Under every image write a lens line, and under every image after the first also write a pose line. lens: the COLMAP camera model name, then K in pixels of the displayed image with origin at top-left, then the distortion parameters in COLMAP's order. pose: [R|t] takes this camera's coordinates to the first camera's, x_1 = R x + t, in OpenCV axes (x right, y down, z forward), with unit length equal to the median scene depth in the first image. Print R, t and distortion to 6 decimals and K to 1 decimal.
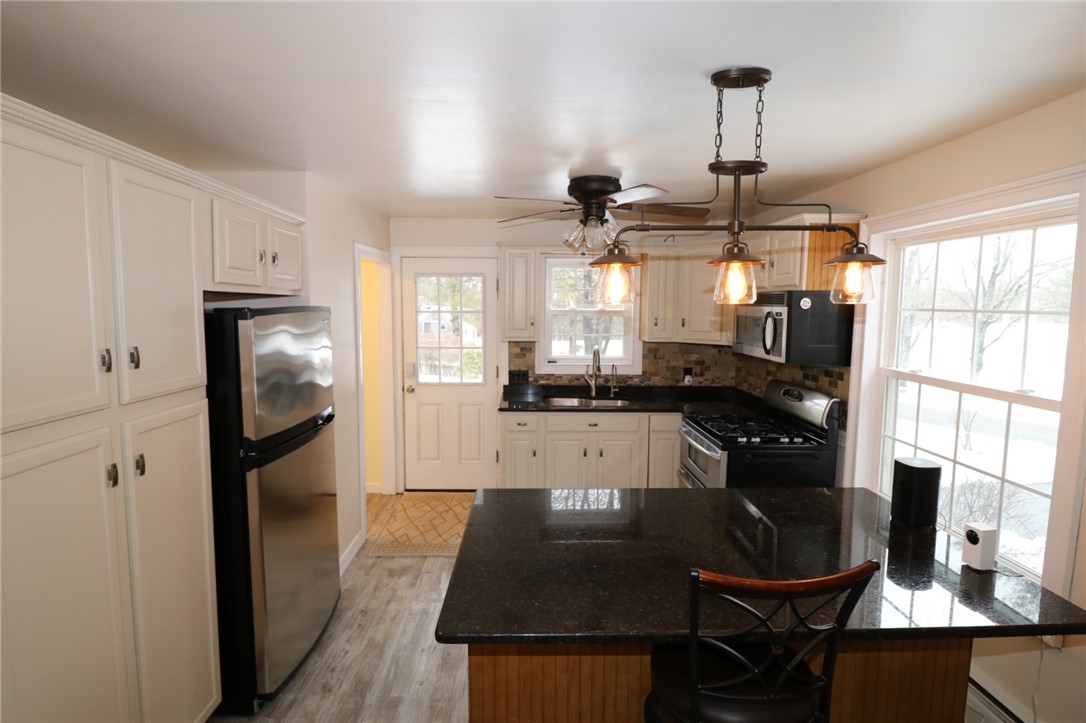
lens RADIAL K [[556.0, 0, 527.0], [0, 556.0, 355.7], [0, 0, 1]] dist [0.001584, -0.003042]
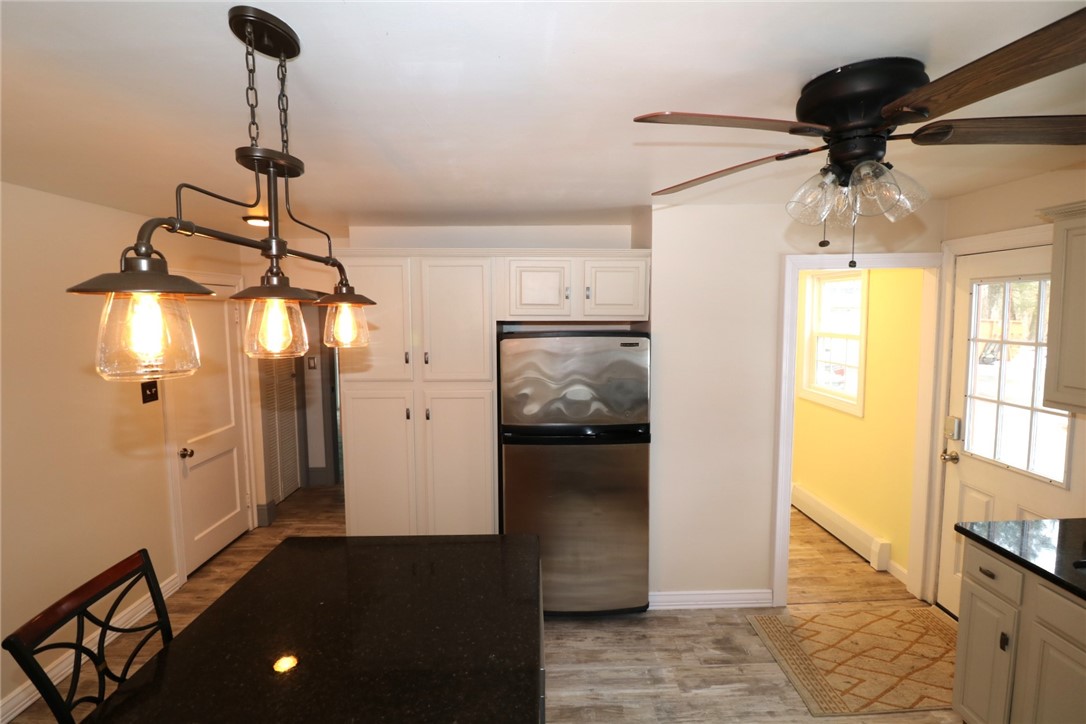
lens RADIAL K [[522.8, 0, 540.0], [0, 522.8, 361.8], [0, 0, 1]] dist [-0.001201, -0.010778]
pose [[-0.012933, 0.091181, -0.995750, 0.407470], [-0.085173, 0.992114, 0.091954, -0.068426], [0.996282, 0.086000, -0.005065, 0.531011]]
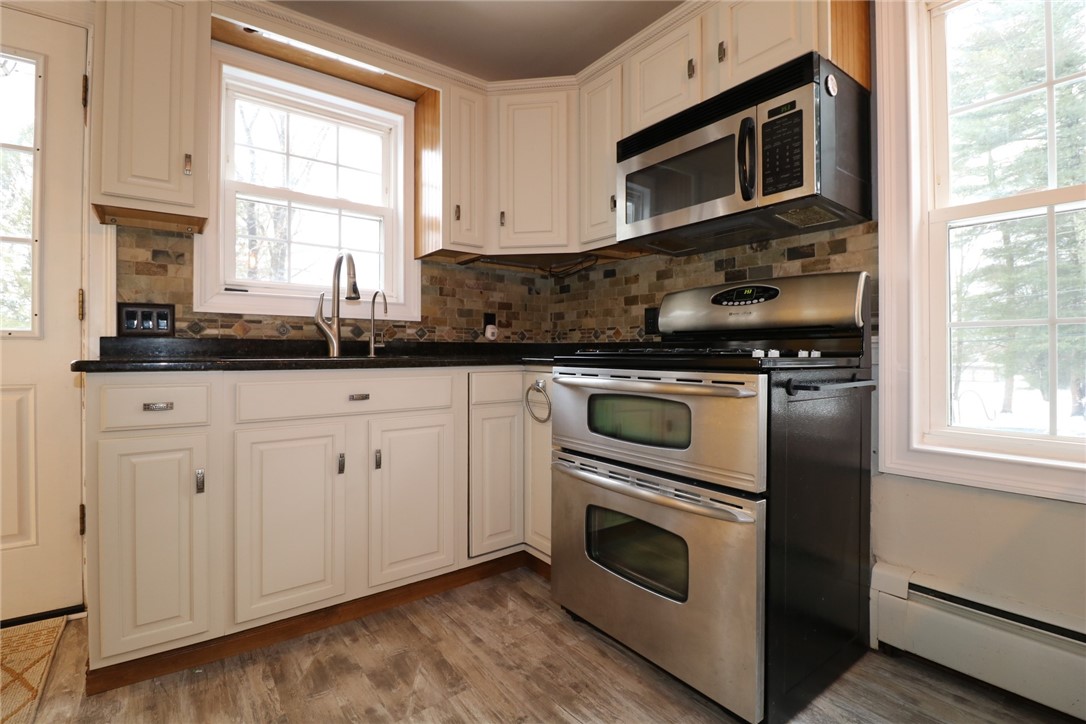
lens RADIAL K [[497.1, 0, 536.2], [0, 497.1, 359.9], [0, 0, 1]] dist [-0.011921, -0.003555]
pose [[0.795527, -0.006368, 0.605884, -0.006770], [0.064068, 0.995223, -0.073662, 0.119535], [-0.602521, 0.097418, 0.792135, 0.538957]]
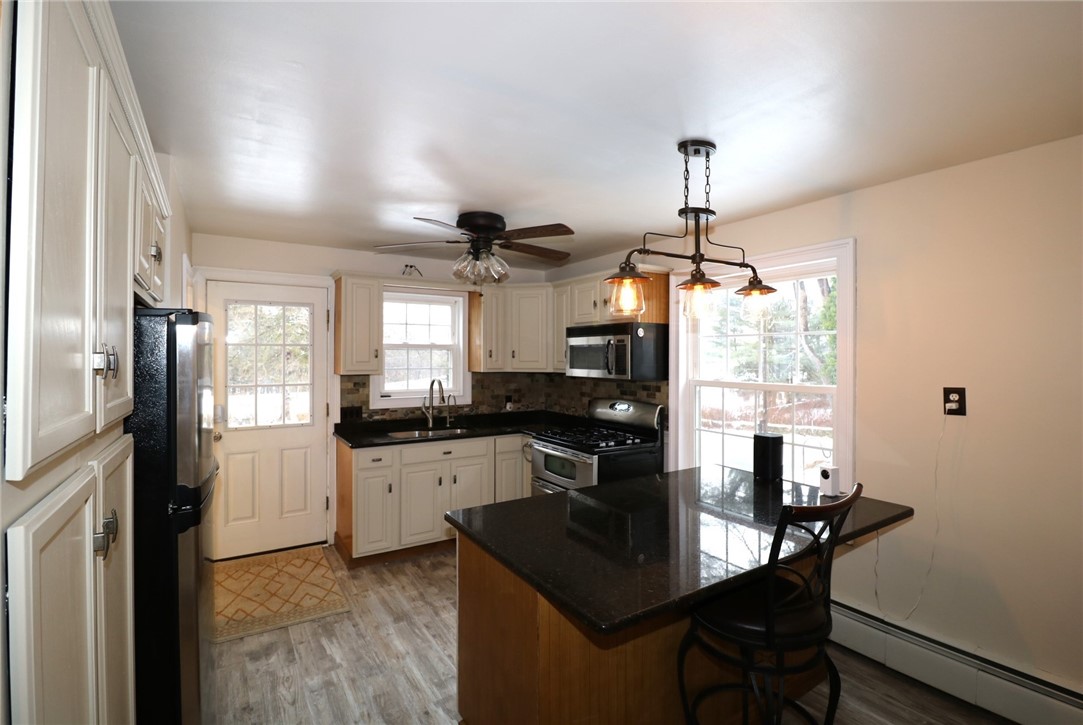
lens RADIAL K [[521.3, 0, 537.5], [0, 521.3, 357.2], [0, 0, 1]] dist [-0.001201, -0.010778]
pose [[0.841694, -0.004938, 0.539933, -0.233242], [0.054721, 0.995590, -0.076198, 0.028128], [-0.537175, 0.093681, 0.838252, 0.077974]]
